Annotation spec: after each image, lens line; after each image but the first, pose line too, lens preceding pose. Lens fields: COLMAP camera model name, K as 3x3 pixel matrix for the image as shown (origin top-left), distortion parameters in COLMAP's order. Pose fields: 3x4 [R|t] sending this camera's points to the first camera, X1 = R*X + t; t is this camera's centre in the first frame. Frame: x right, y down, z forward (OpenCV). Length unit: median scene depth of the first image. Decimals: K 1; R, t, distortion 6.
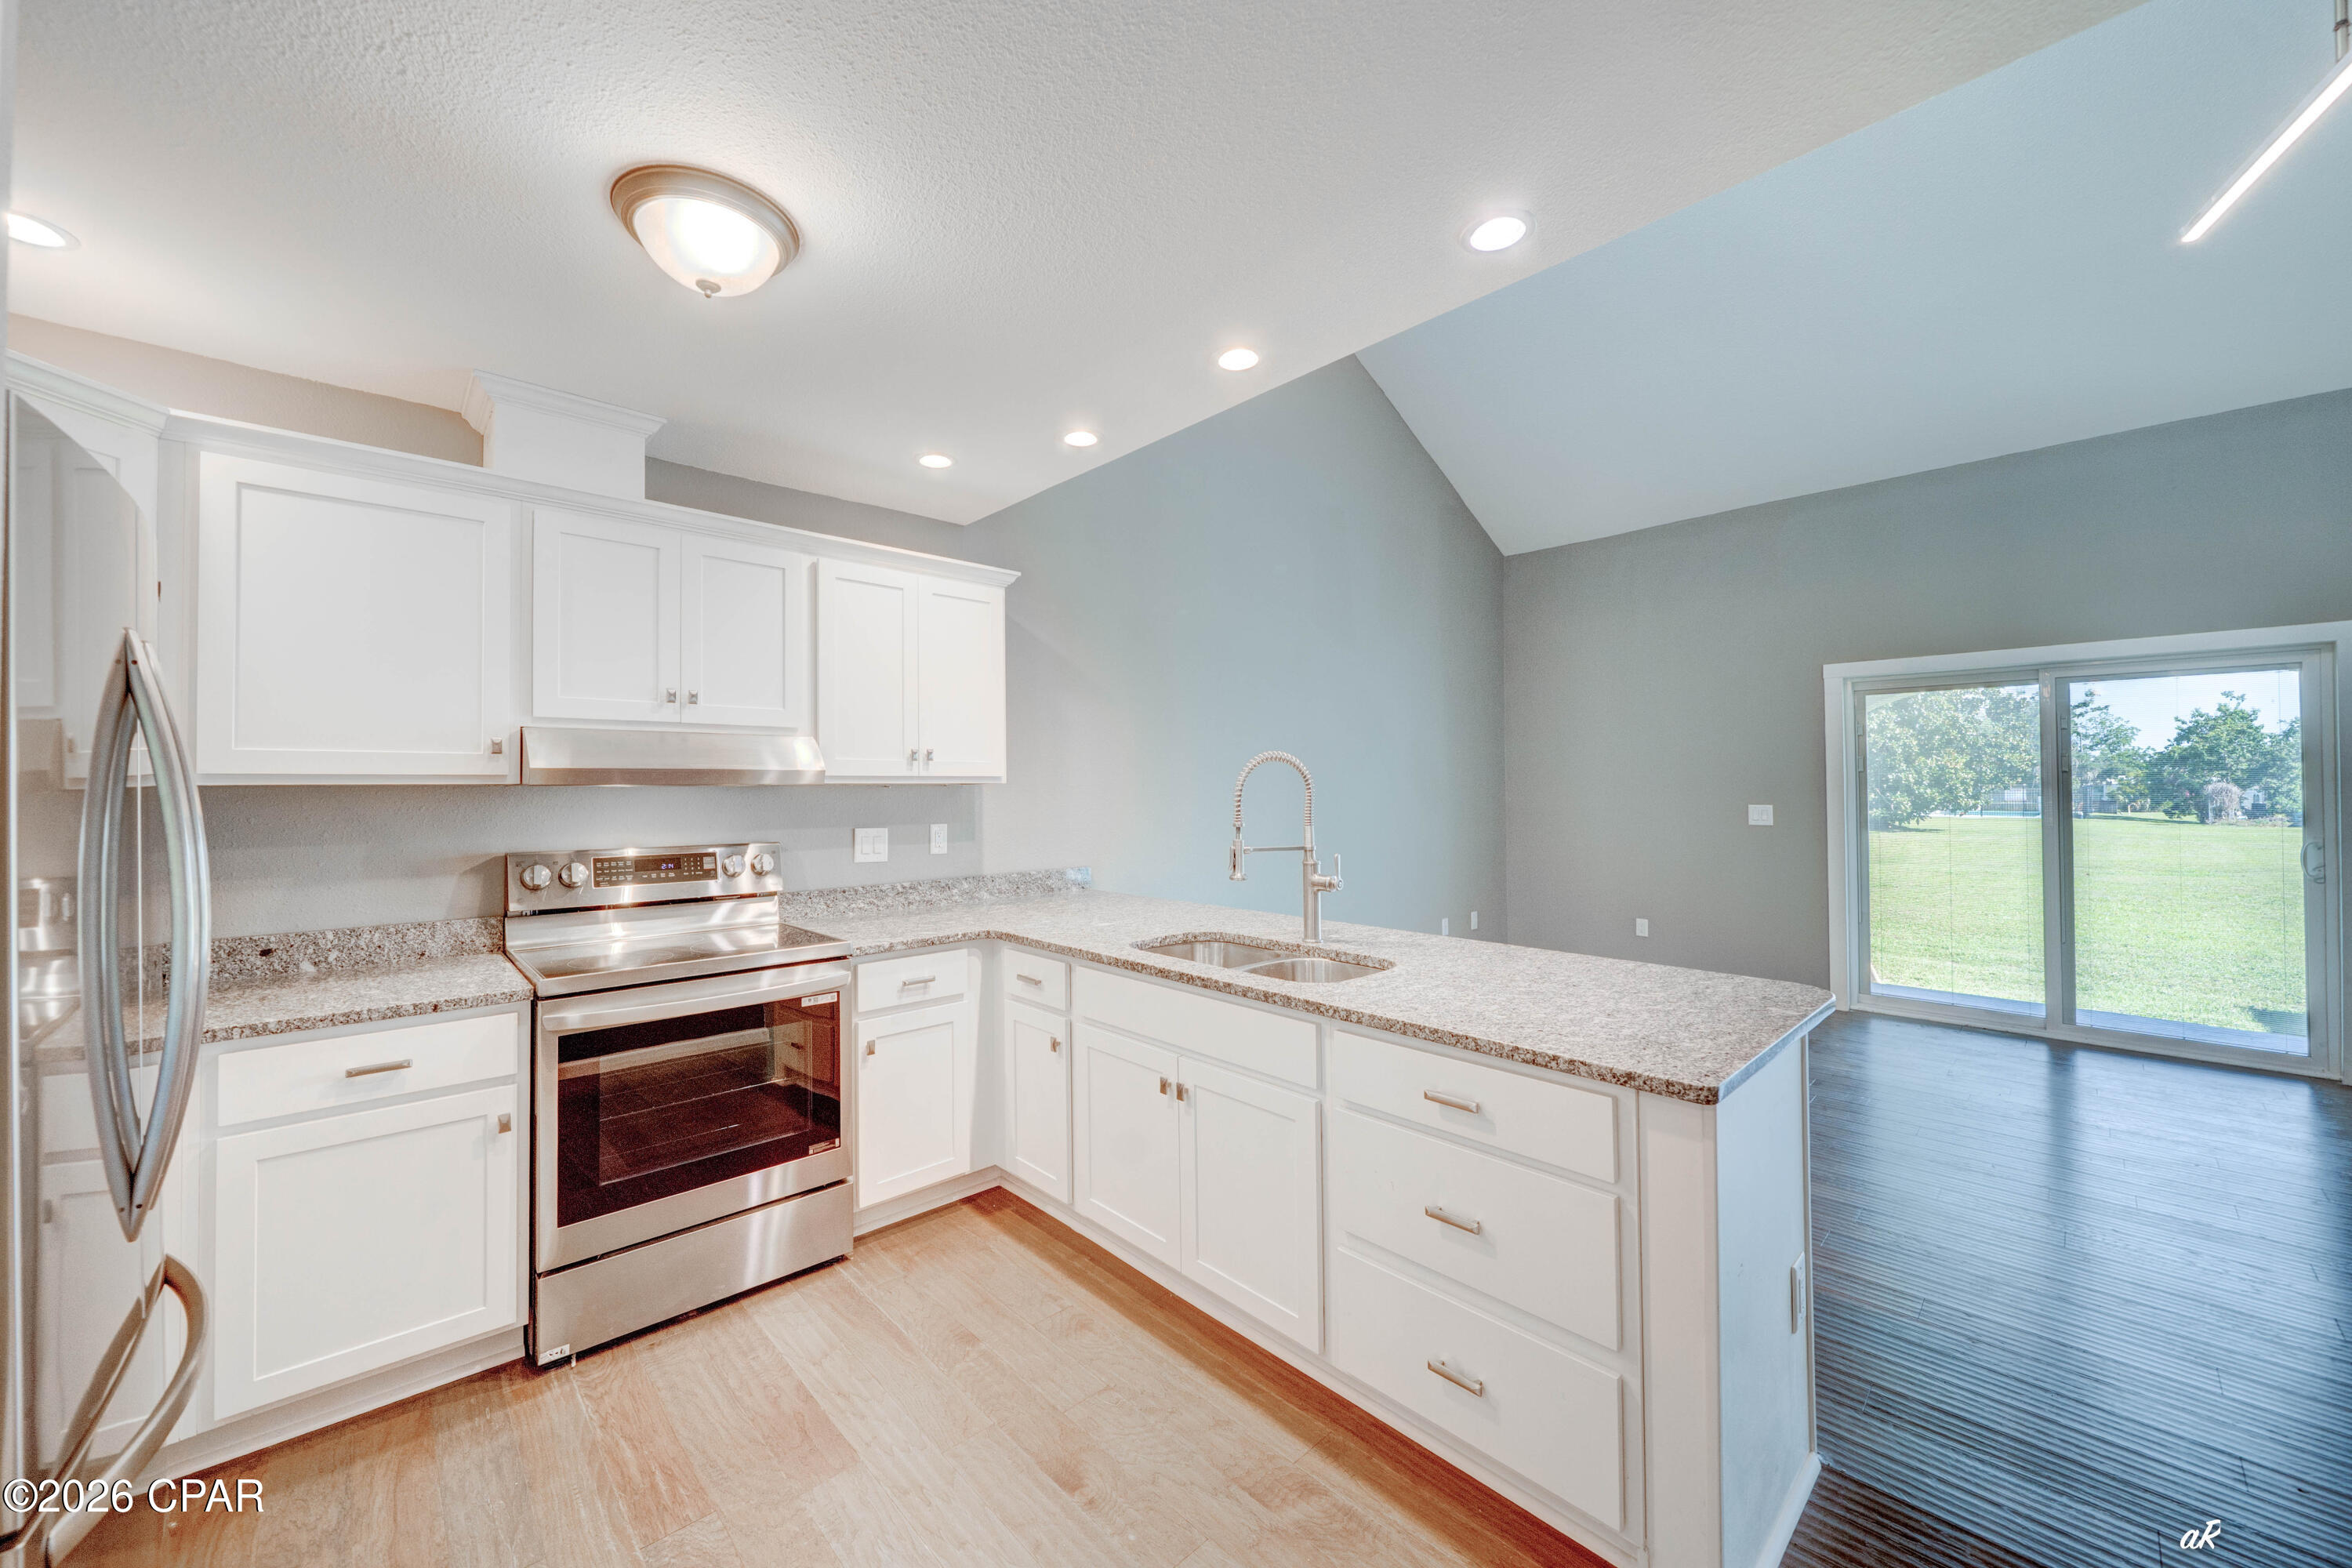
lens RADIAL K [[901.5, 0, 1194.9], [0, 901.5, 778.4], [0, 0, 1]] dist [-0.001737, -0.000191]
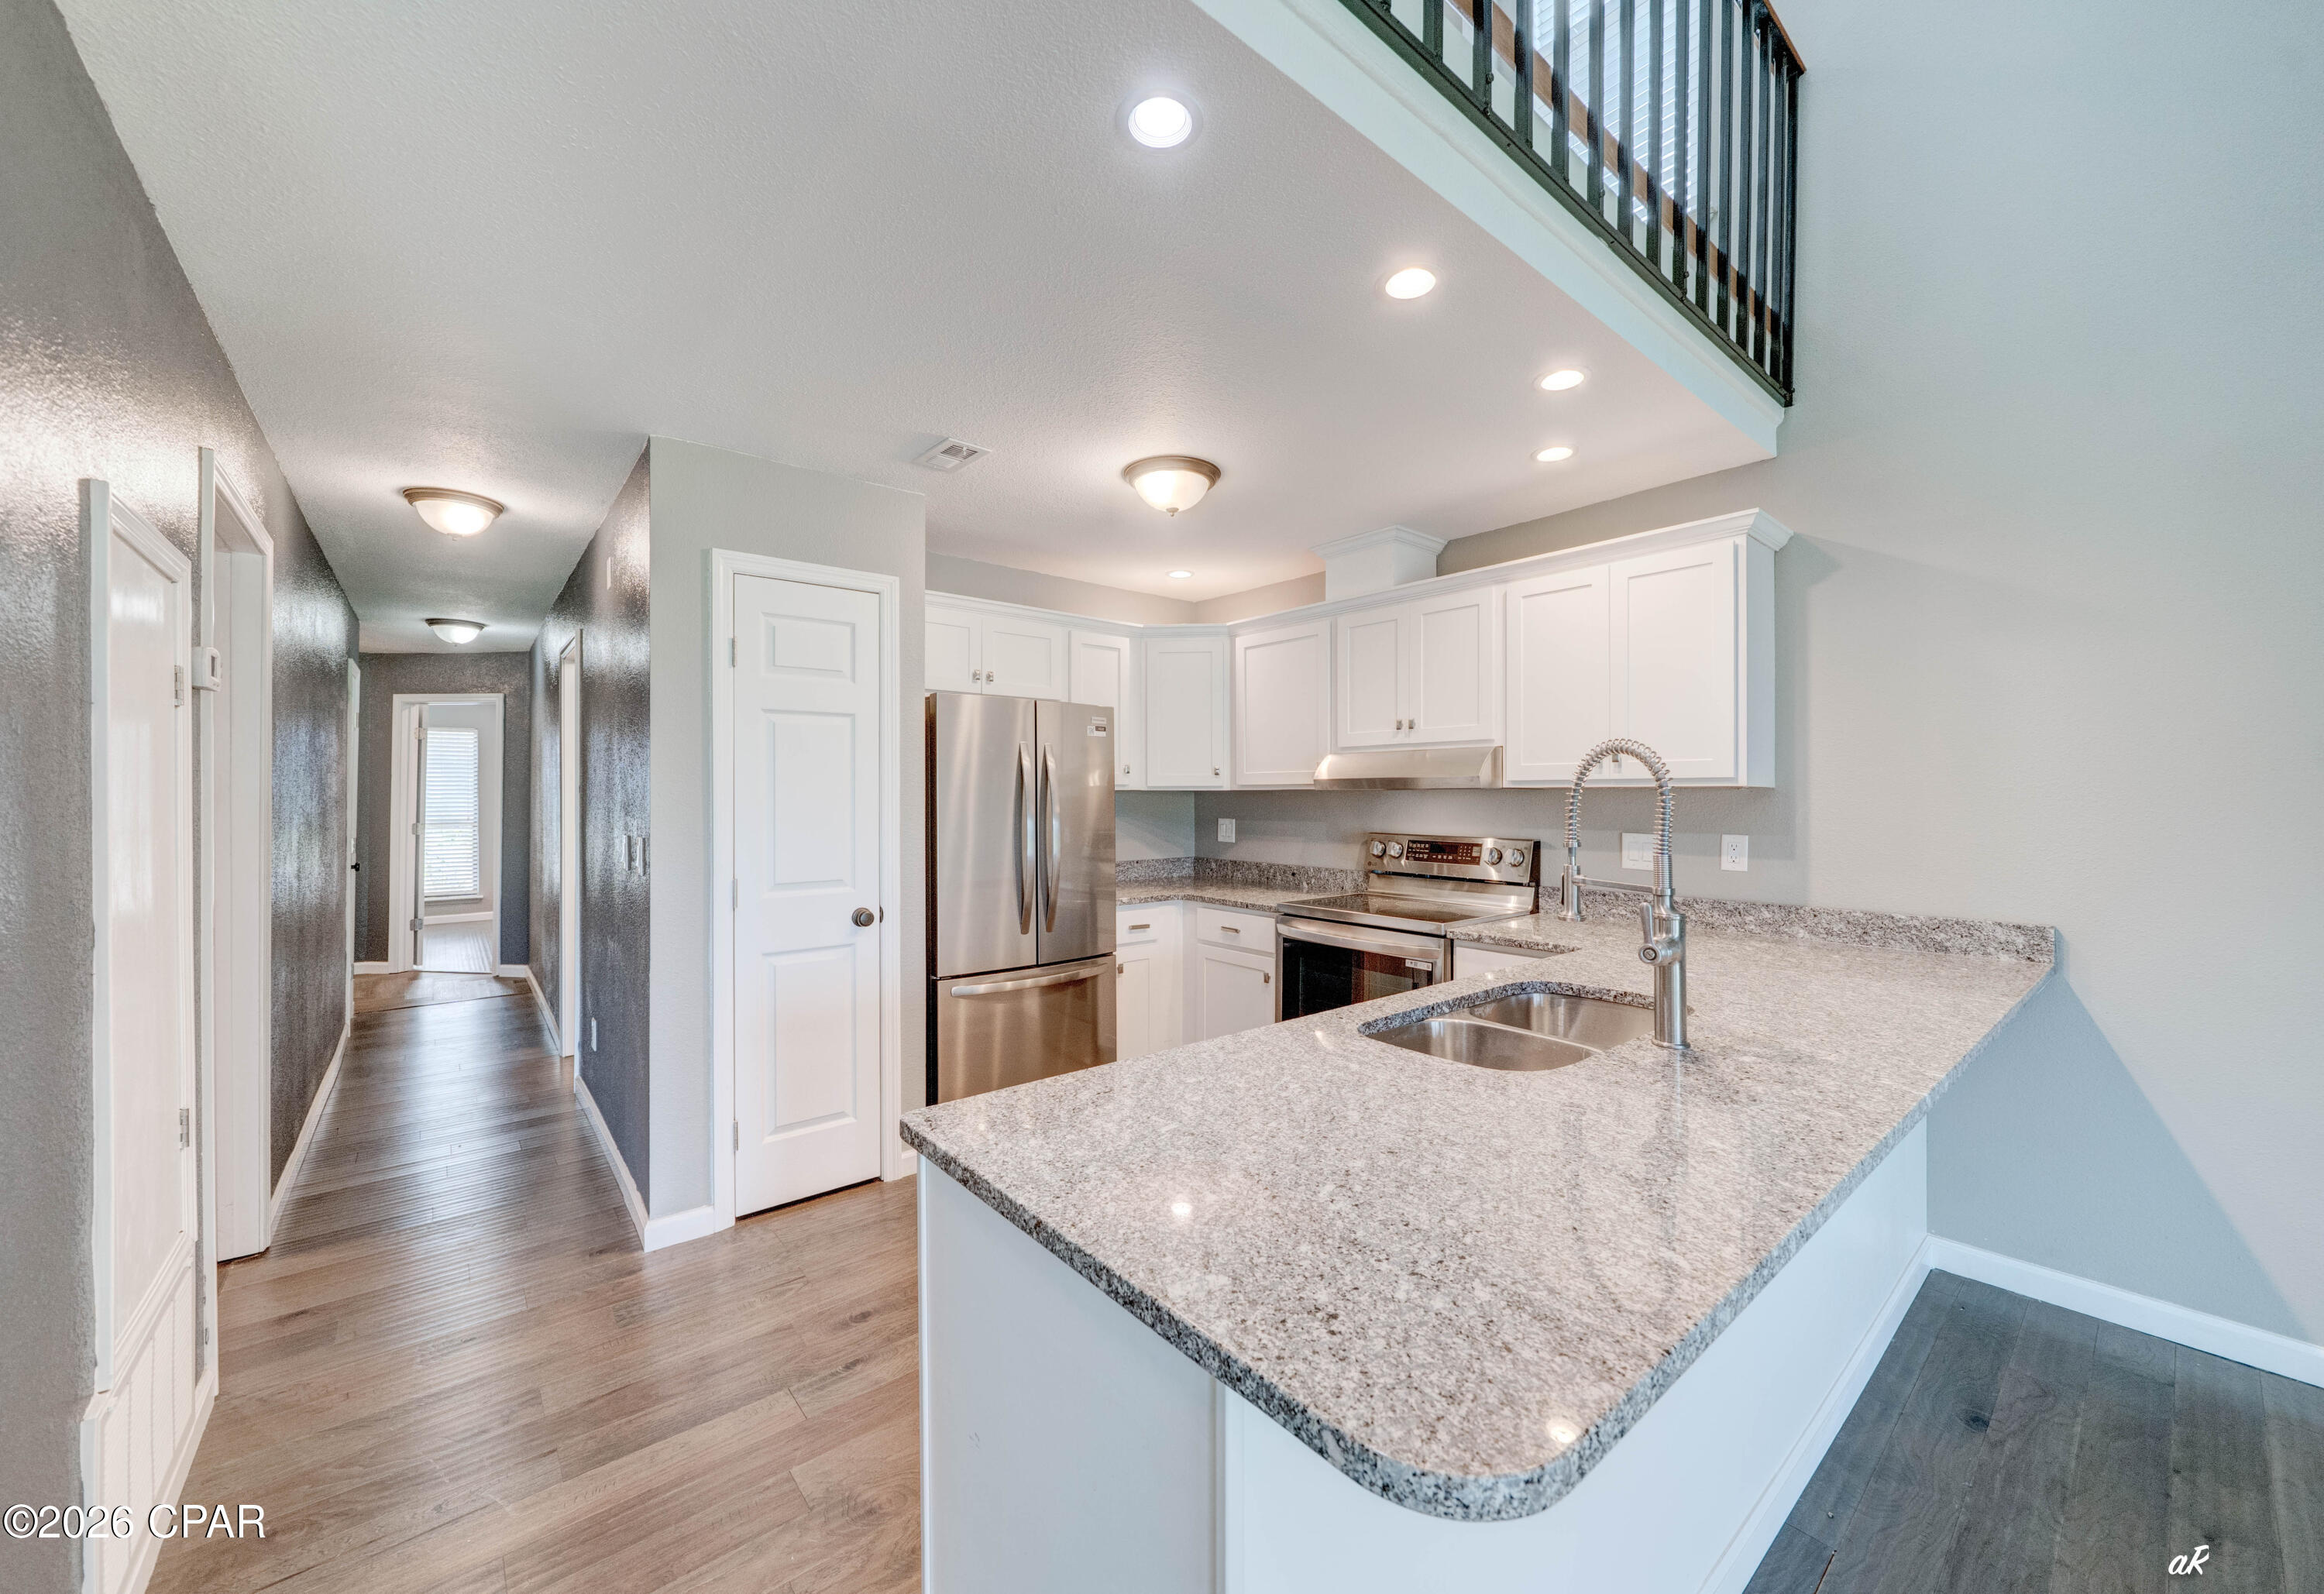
lens RADIAL K [[855.4, 0, 1117.5], [0, 855.4, 802.9], [0, 0, 1]] dist [-0.002385, -0.000074]
pose [[-0.100690, 0.015427, -0.994798, 0.551541], [0.011133, 0.999835, 0.014378, 0.003352], [0.994856, -0.009628, -0.100845, 0.507968]]
